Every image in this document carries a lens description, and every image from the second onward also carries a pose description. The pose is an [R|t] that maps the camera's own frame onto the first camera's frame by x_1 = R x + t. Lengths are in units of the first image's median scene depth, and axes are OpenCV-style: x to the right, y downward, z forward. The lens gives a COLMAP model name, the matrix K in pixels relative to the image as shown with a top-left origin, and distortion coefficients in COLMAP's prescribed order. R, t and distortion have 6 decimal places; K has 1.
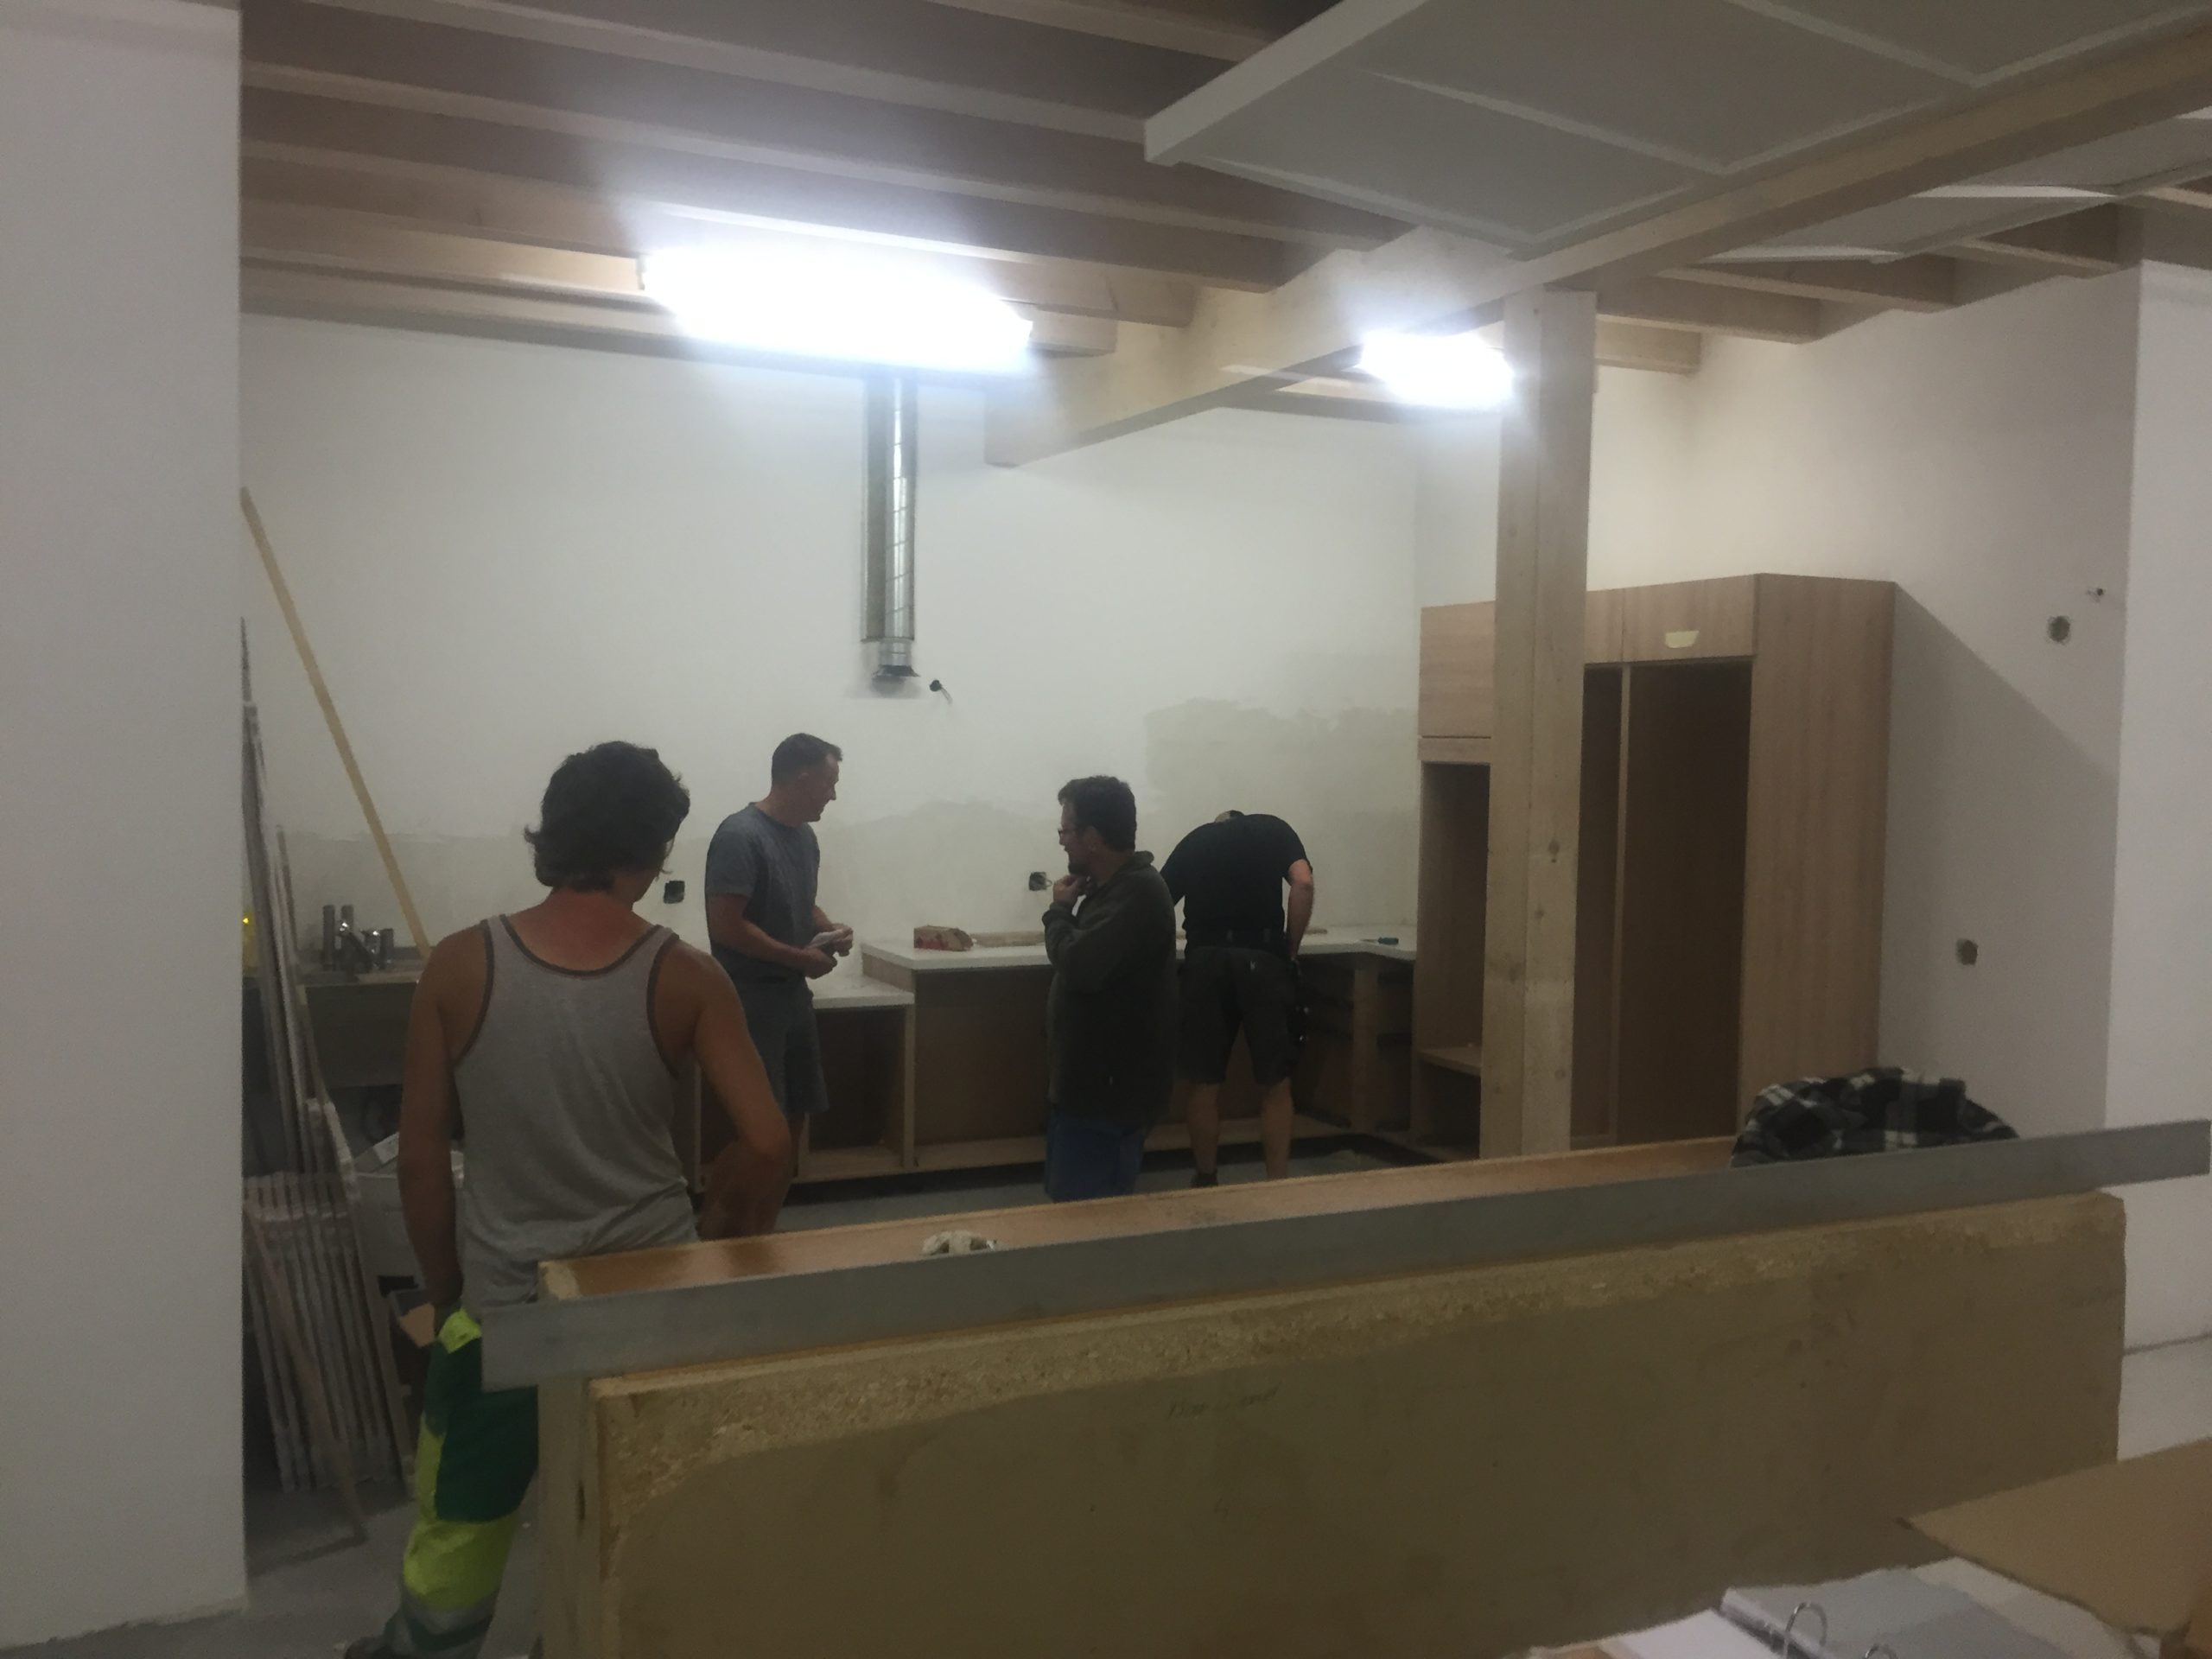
lens RADIAL K [[1941.9, 0, 1106.0], [0, 1941.9, 829.5], [0, 0, 1]] dist [0.120197, -0.183786]
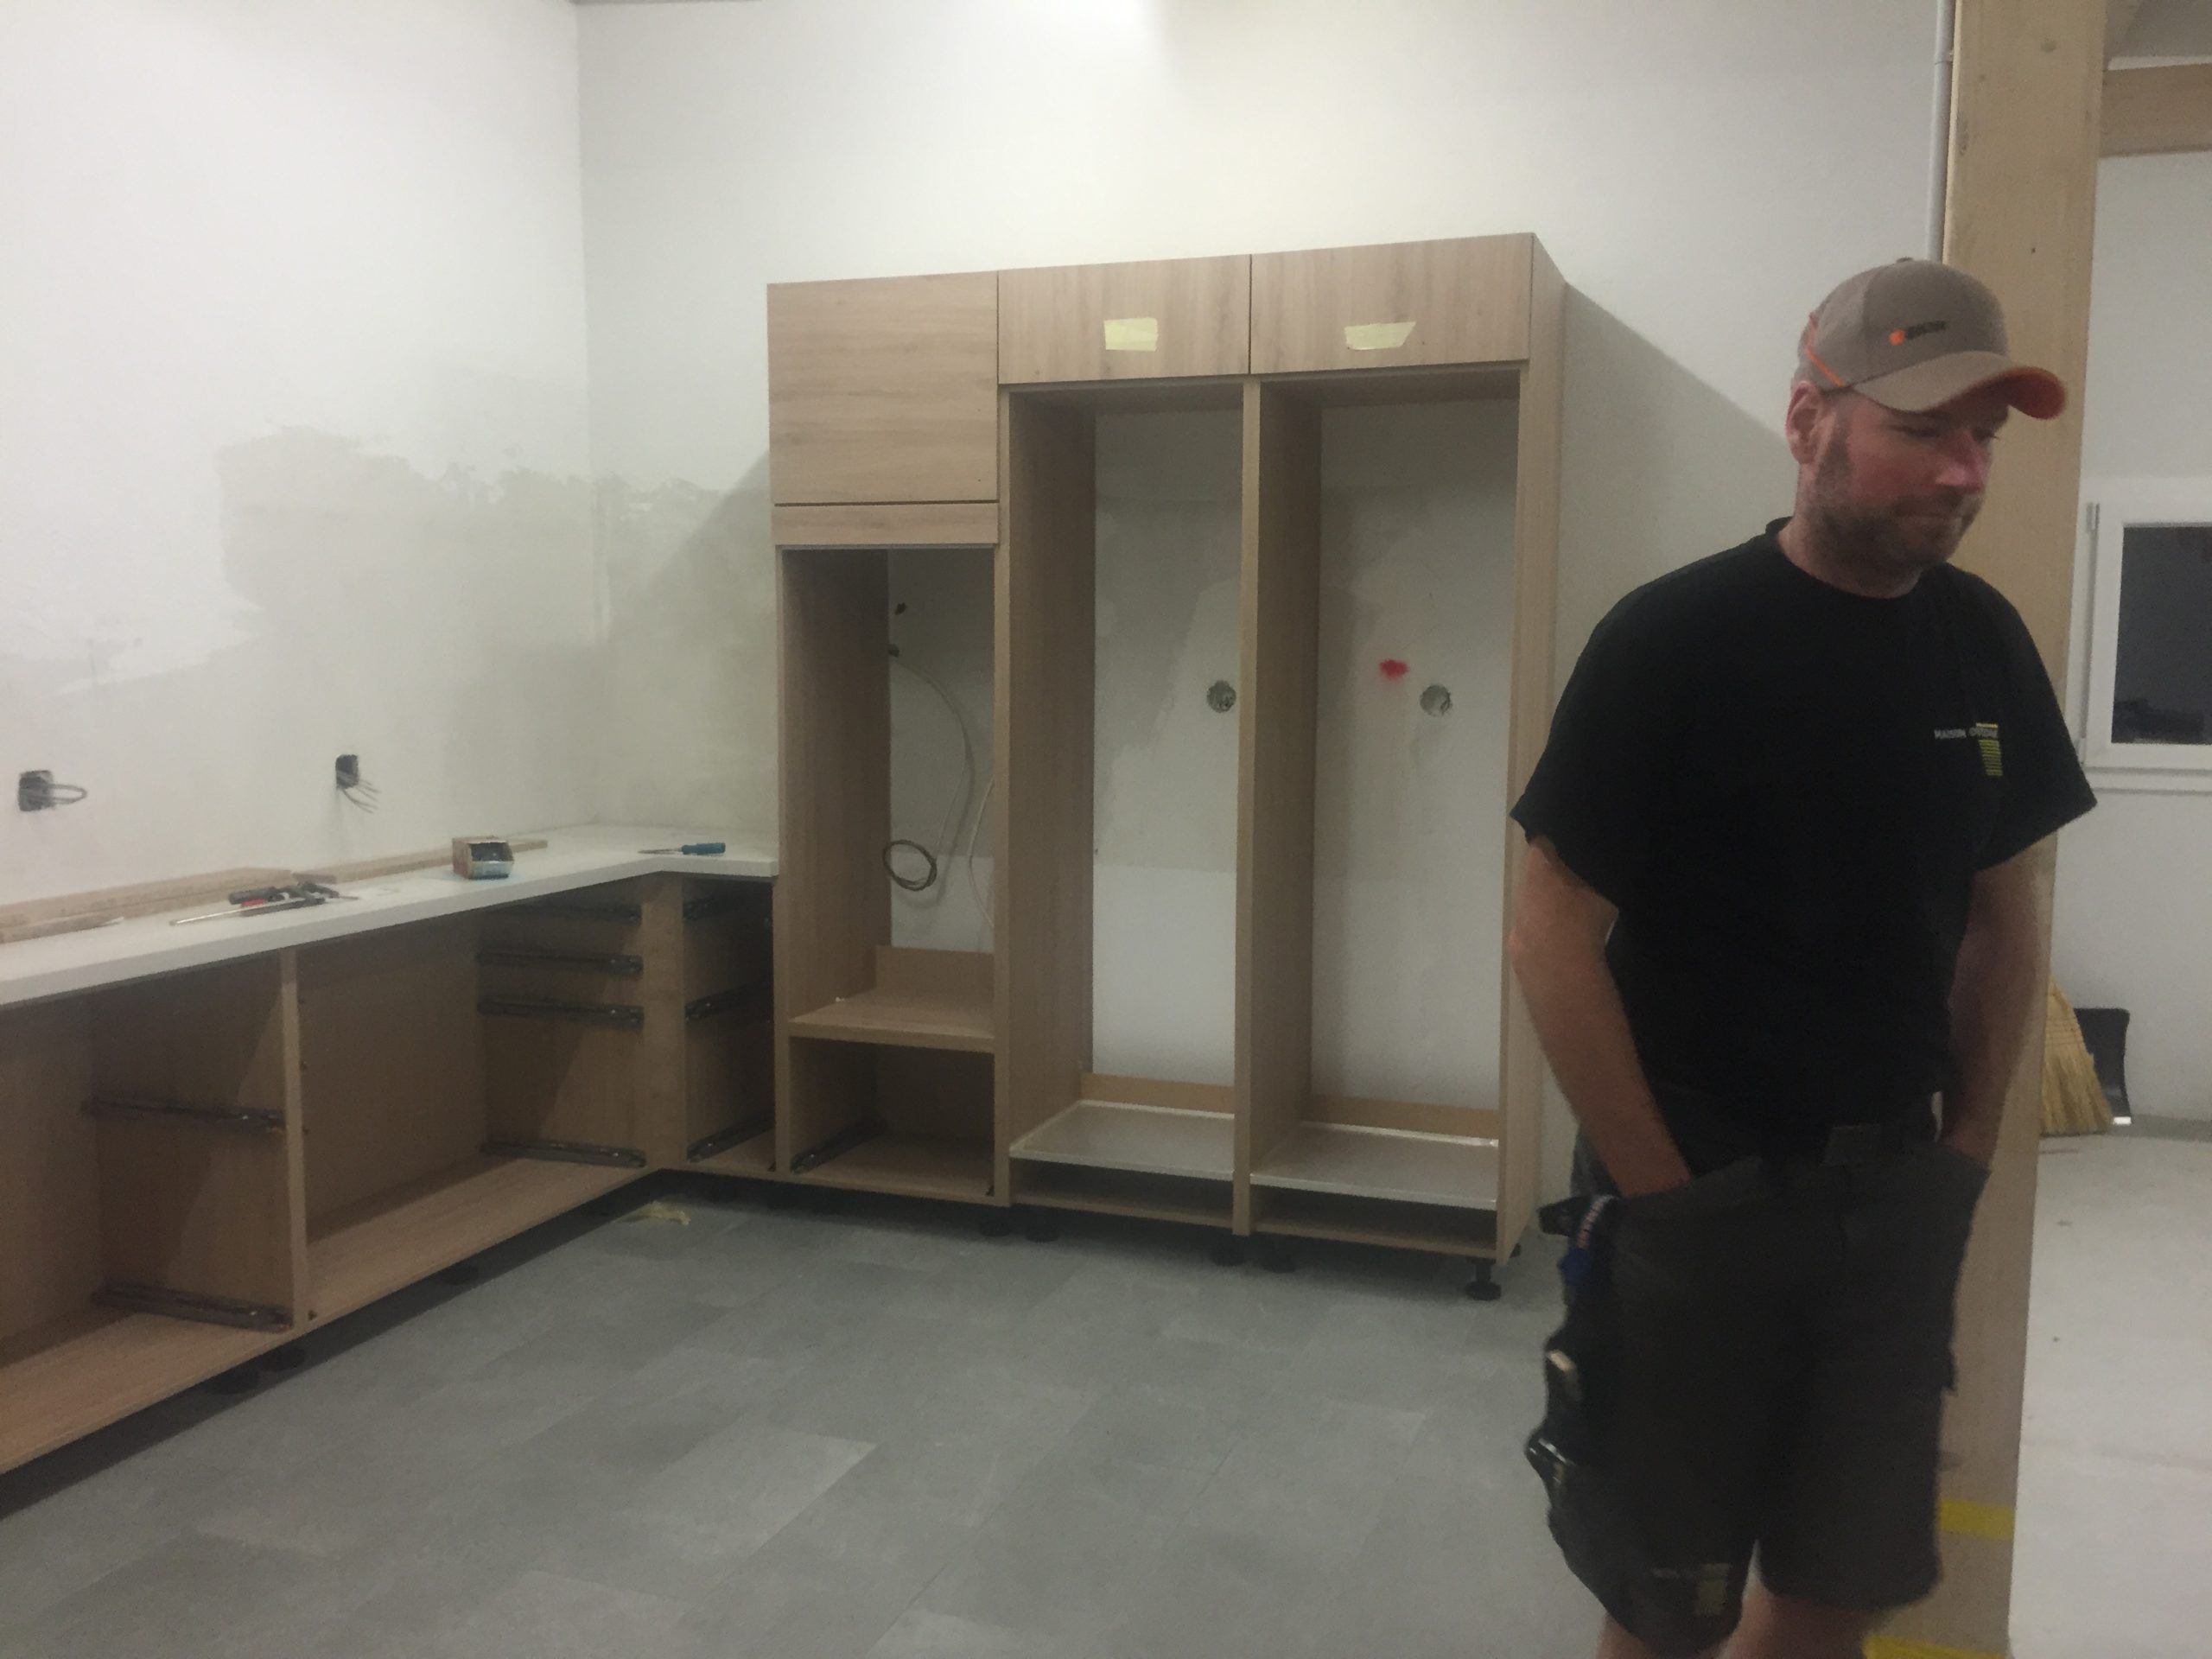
lens RADIAL K [[1941.9, 0, 1106.0], [0, 1941.9, 829.5], [0, 0, 1]] dist [0.120197, -0.183786]
pose [[0.711985, -0.081183, 0.697486, -0.199891], [0.040327, 0.996382, 0.074807, 0.011418], [-0.701036, -0.025133, 0.712683, 0.508059]]
